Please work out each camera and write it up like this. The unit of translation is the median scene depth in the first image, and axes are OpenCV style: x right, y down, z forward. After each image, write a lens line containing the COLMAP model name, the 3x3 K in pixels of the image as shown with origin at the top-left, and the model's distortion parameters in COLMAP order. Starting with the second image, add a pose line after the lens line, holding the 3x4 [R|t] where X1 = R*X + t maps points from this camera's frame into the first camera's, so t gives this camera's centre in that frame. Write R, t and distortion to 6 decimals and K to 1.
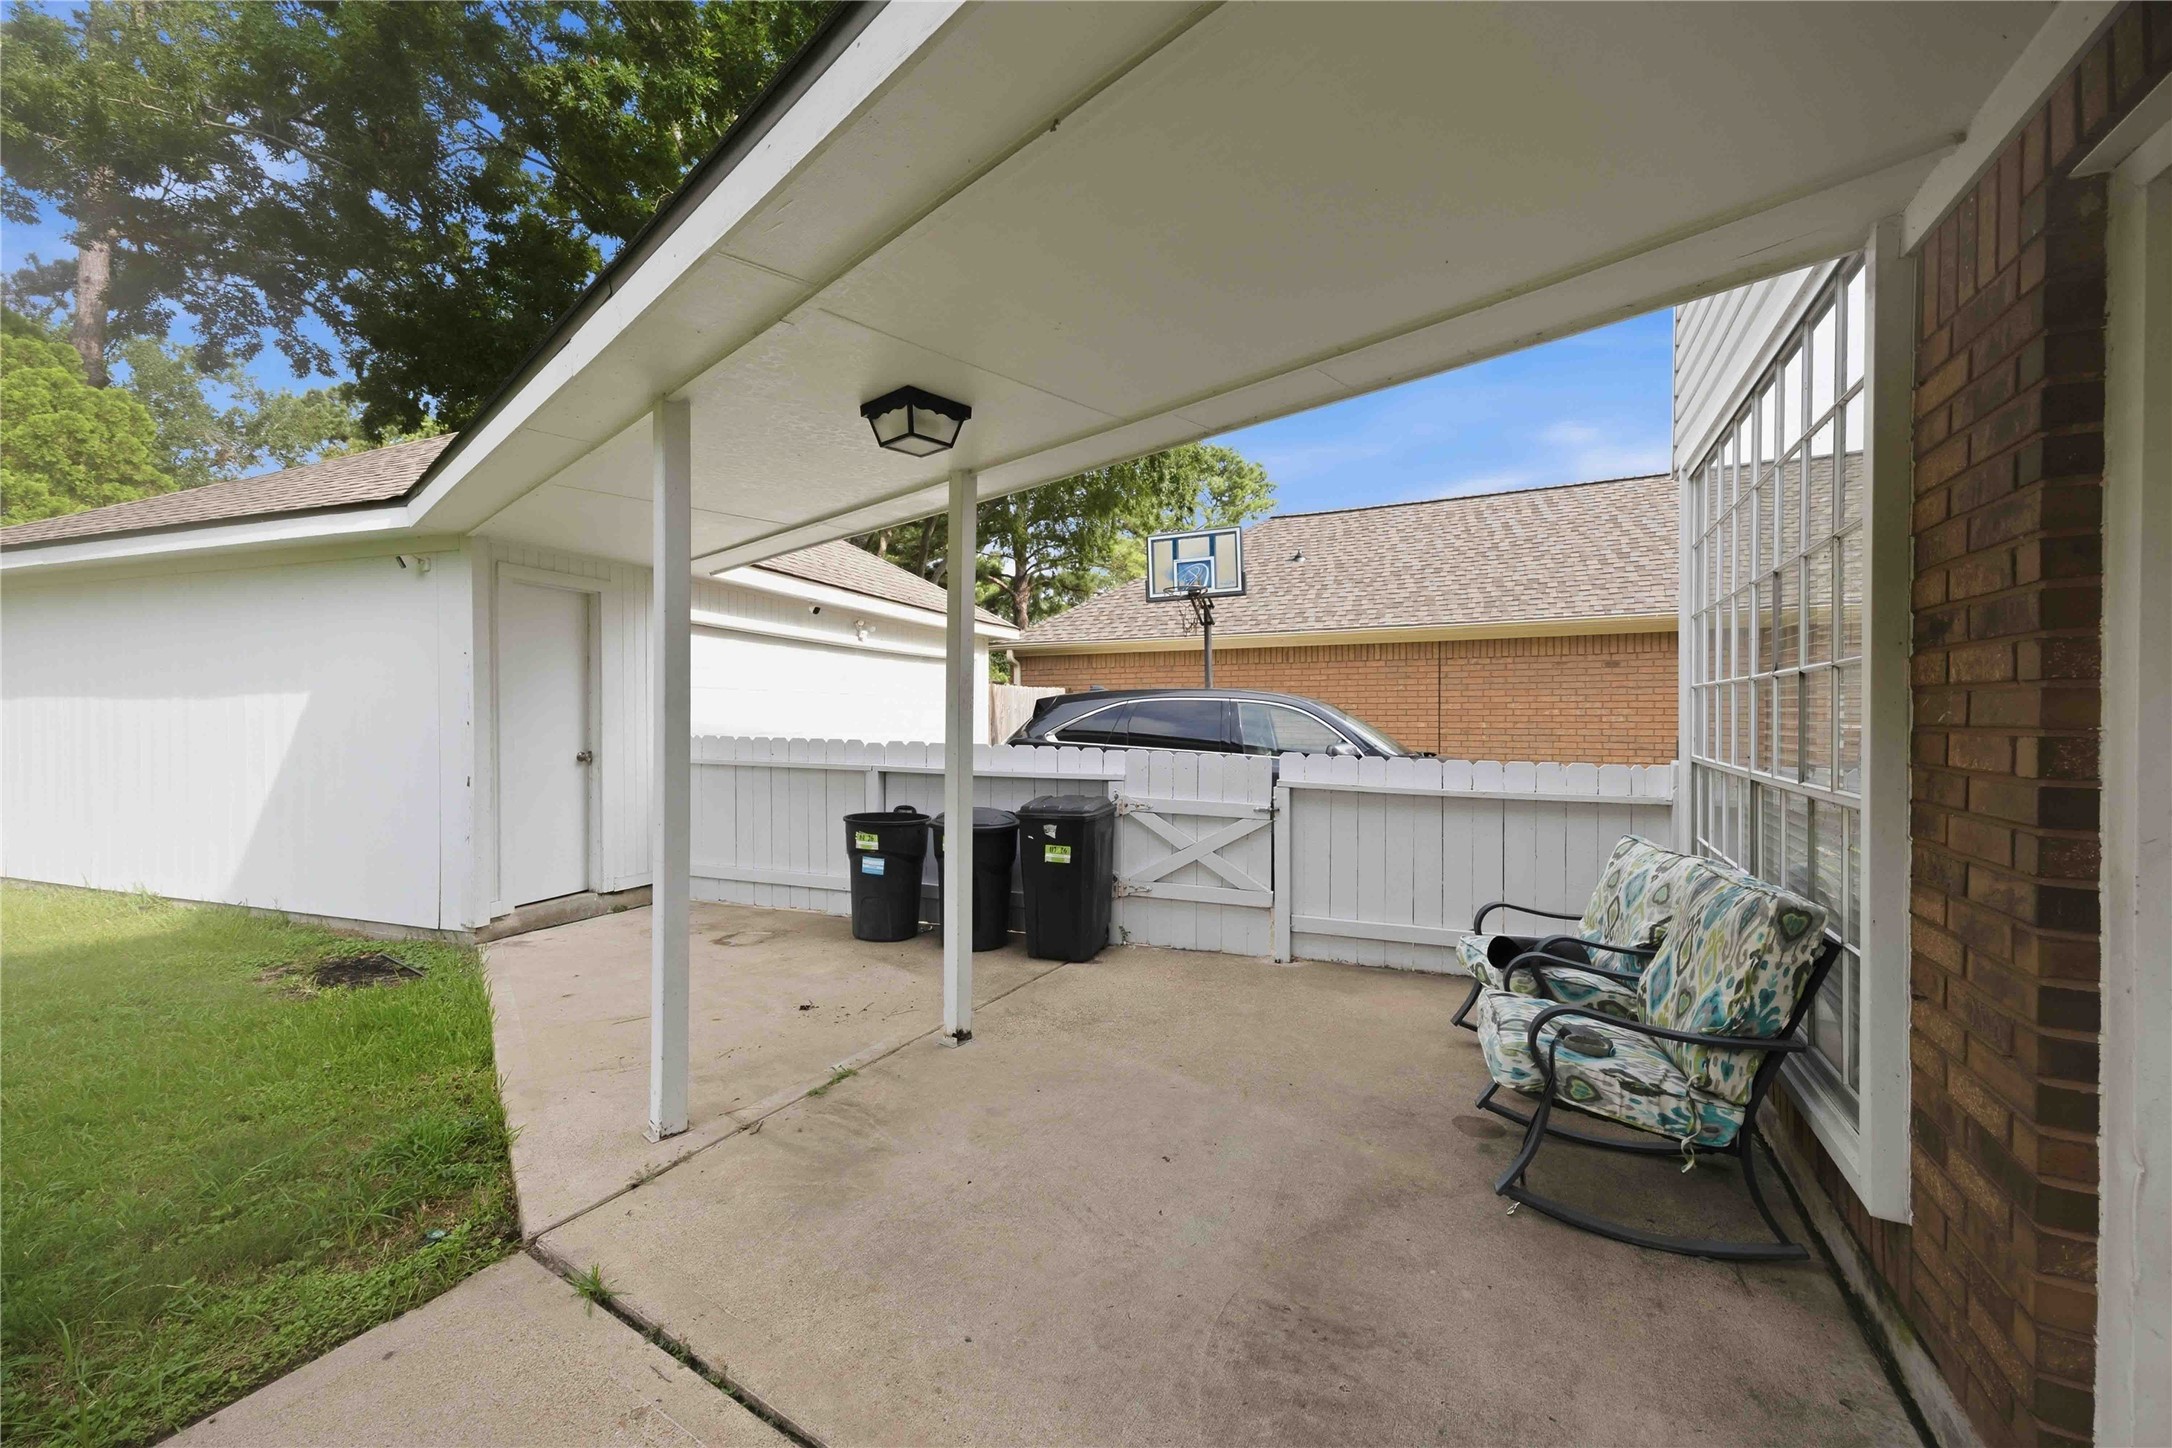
lens RADIAL K [[836.8, 0, 1088.3], [0, 836.8, 724.6], [0, 0, 1]] dist [0.032393, 0.000296]
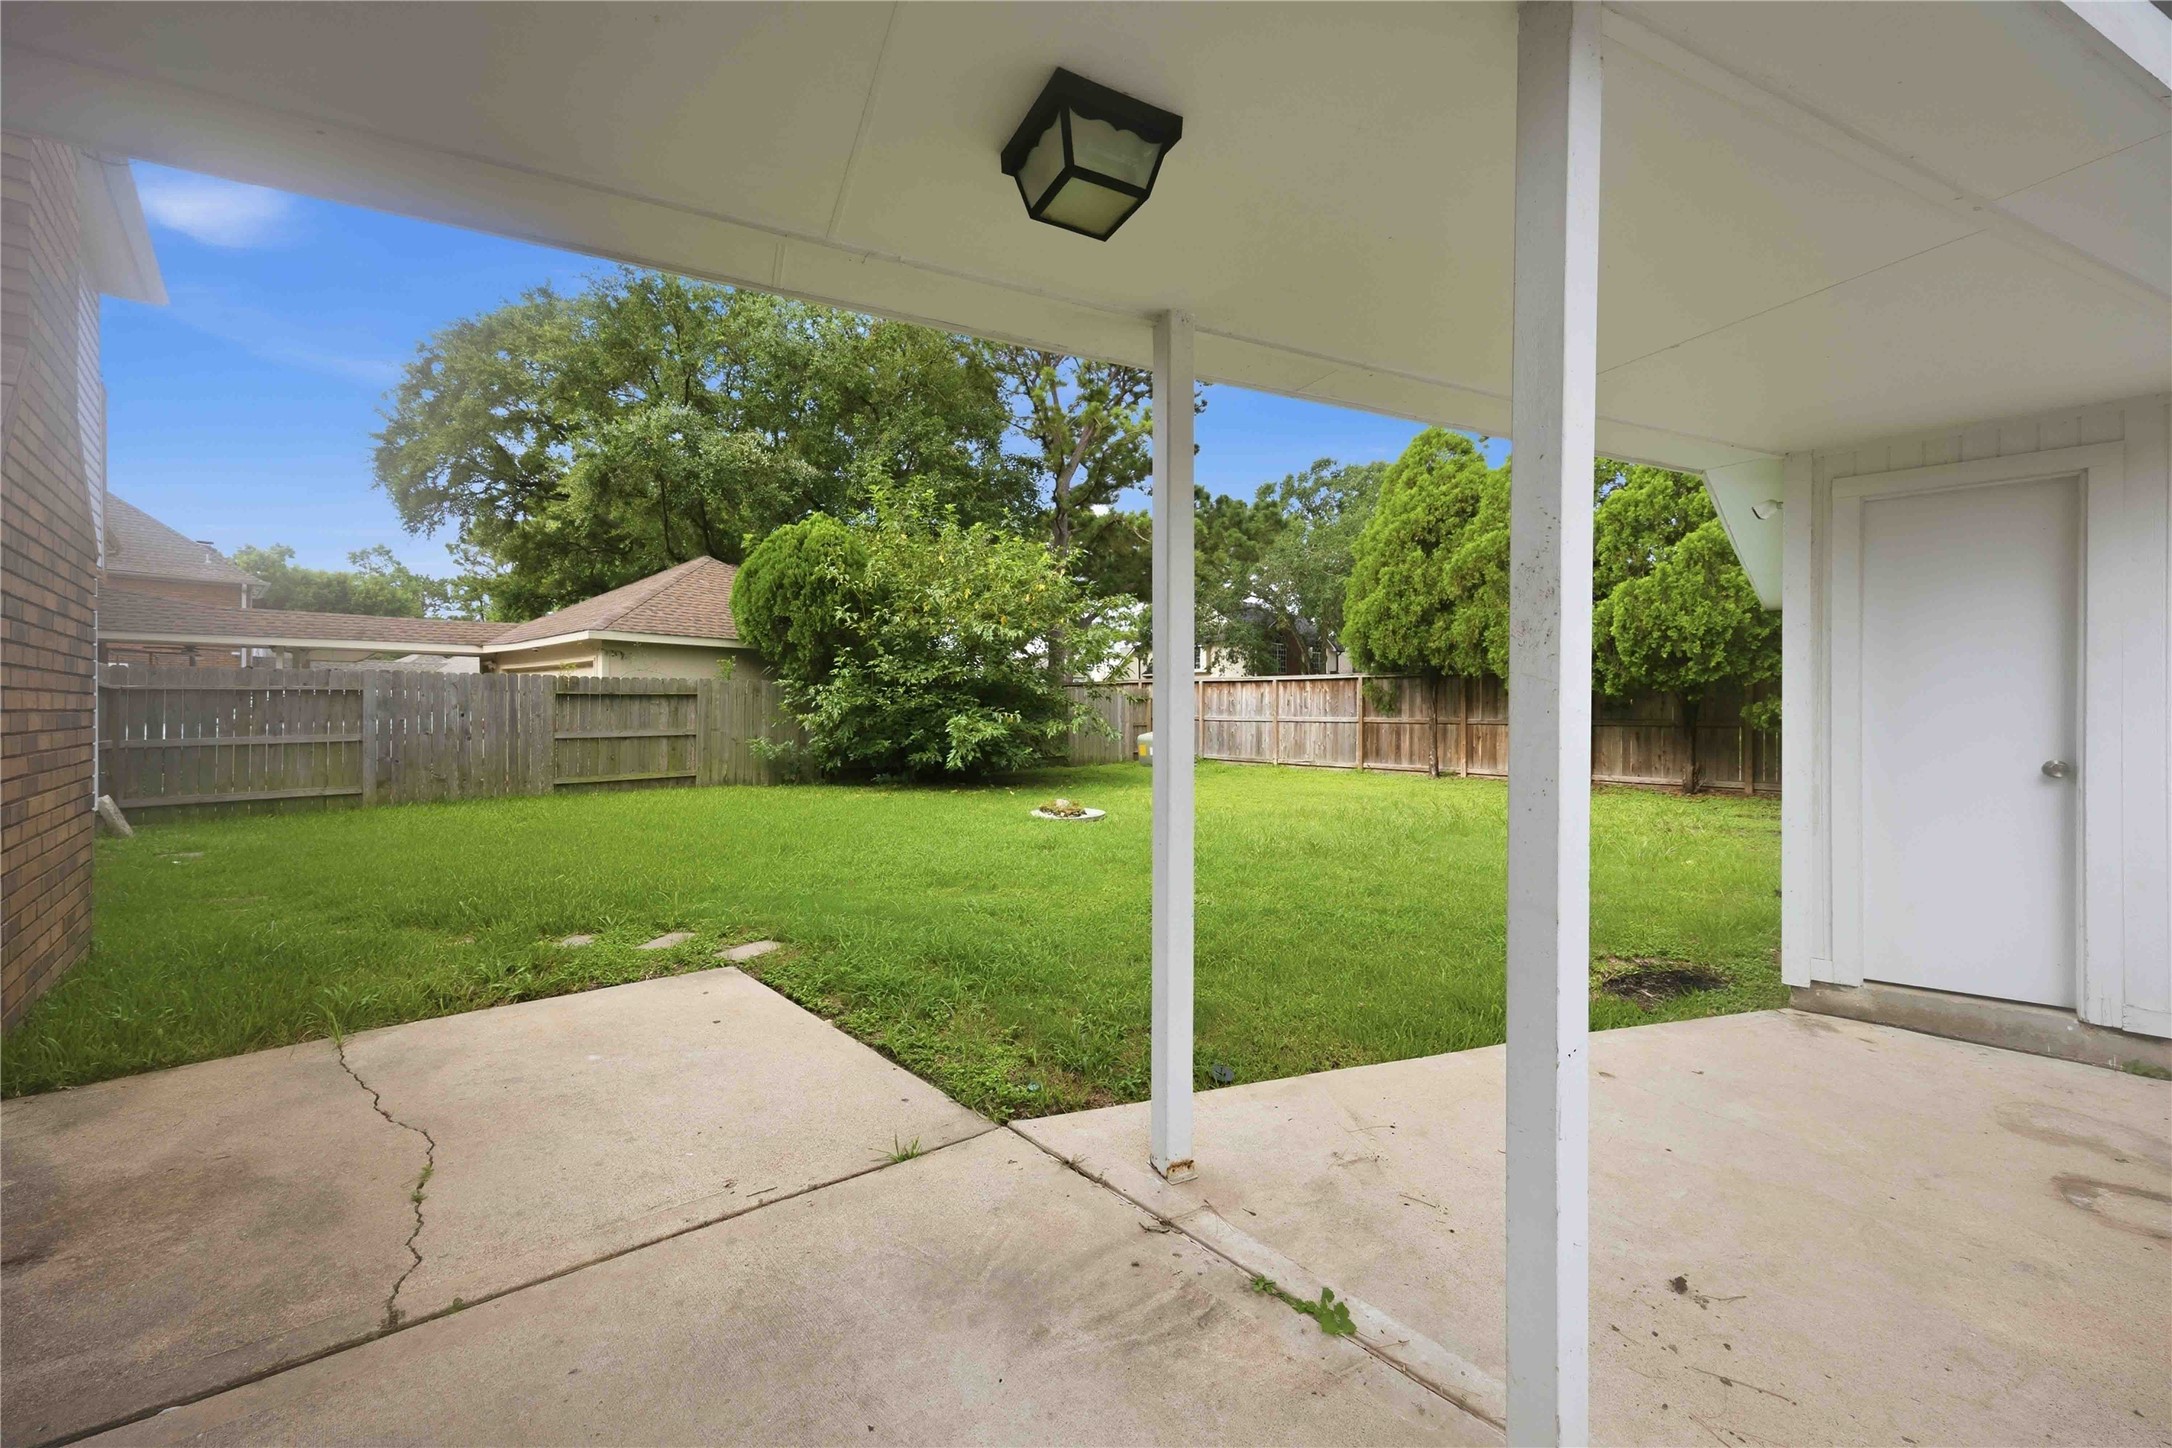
lens RADIAL K [[836.8, 0, 1083.5], [0, 836.8, 730.1], [0, 0, 1]] dist [0.032393, 0.000296]
pose [[-0.337854, 0.007792, -0.941166, 0.310424], [-0.006470, 0.999923, 0.010601, 0.019854], [0.941176, 0.009670, -0.337777, 1.084066]]
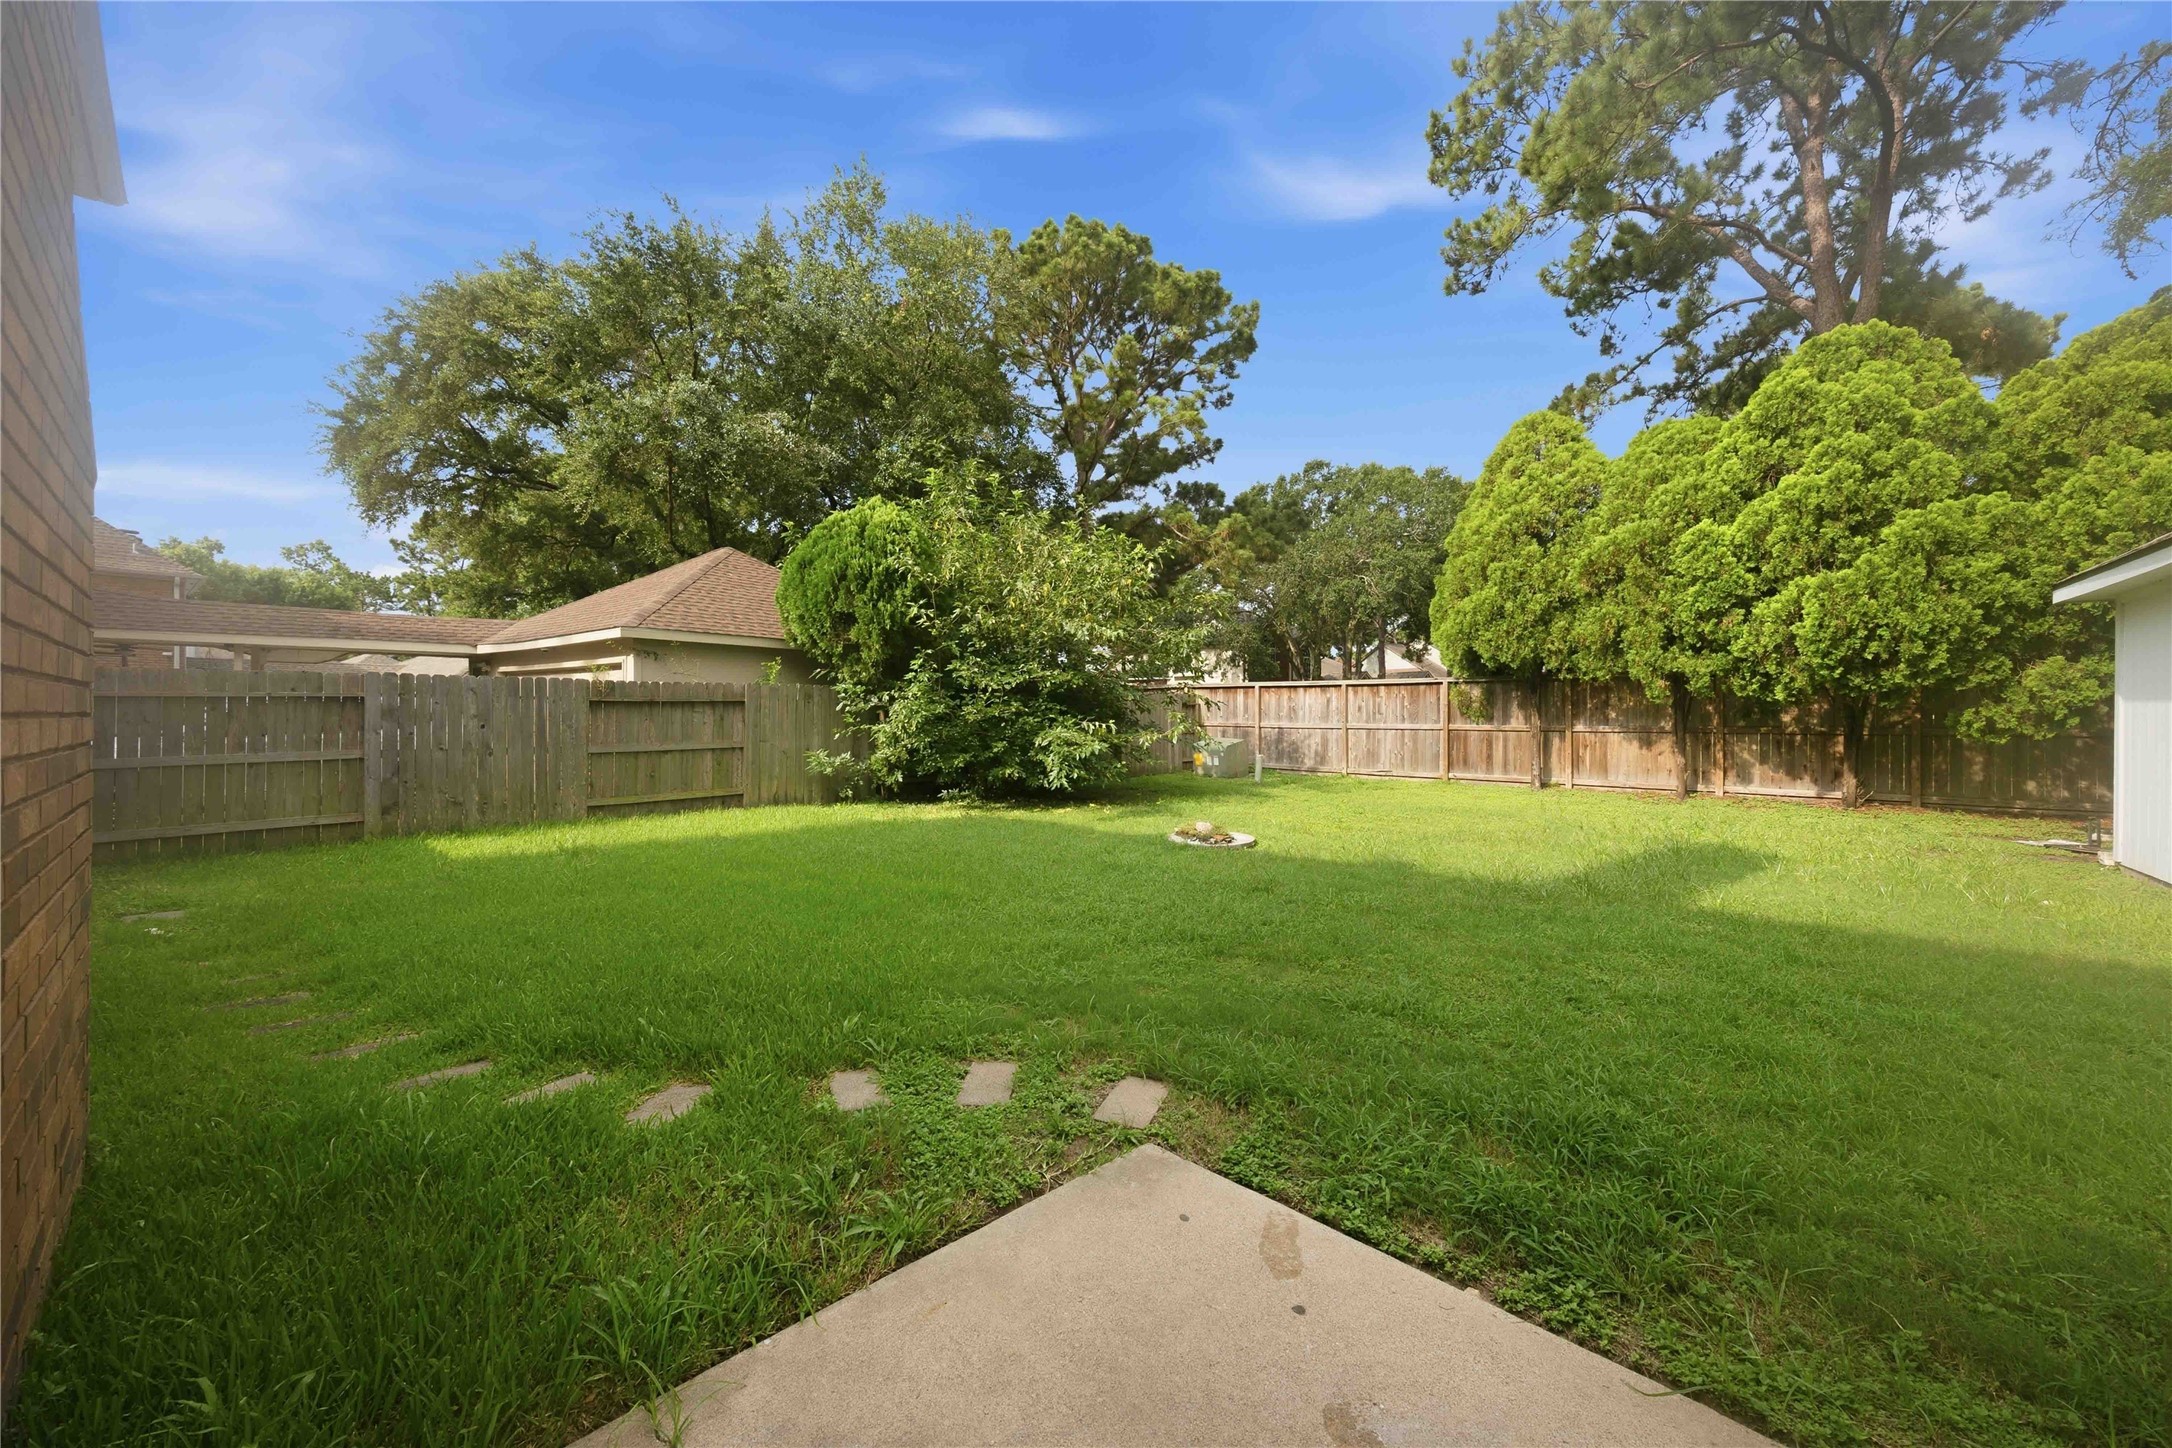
lens RADIAL K [[836.8, 0, 1093.3], [0, 836.8, 734.2], [0, 0, 1]] dist [0.032393, 0.000296]
pose [[-0.291369, 0.008768, -0.956571, 0.224033], [-0.004613, 0.999933, 0.010571, 0.011550], [0.956600, 0.007493, -0.291309, 0.817703]]
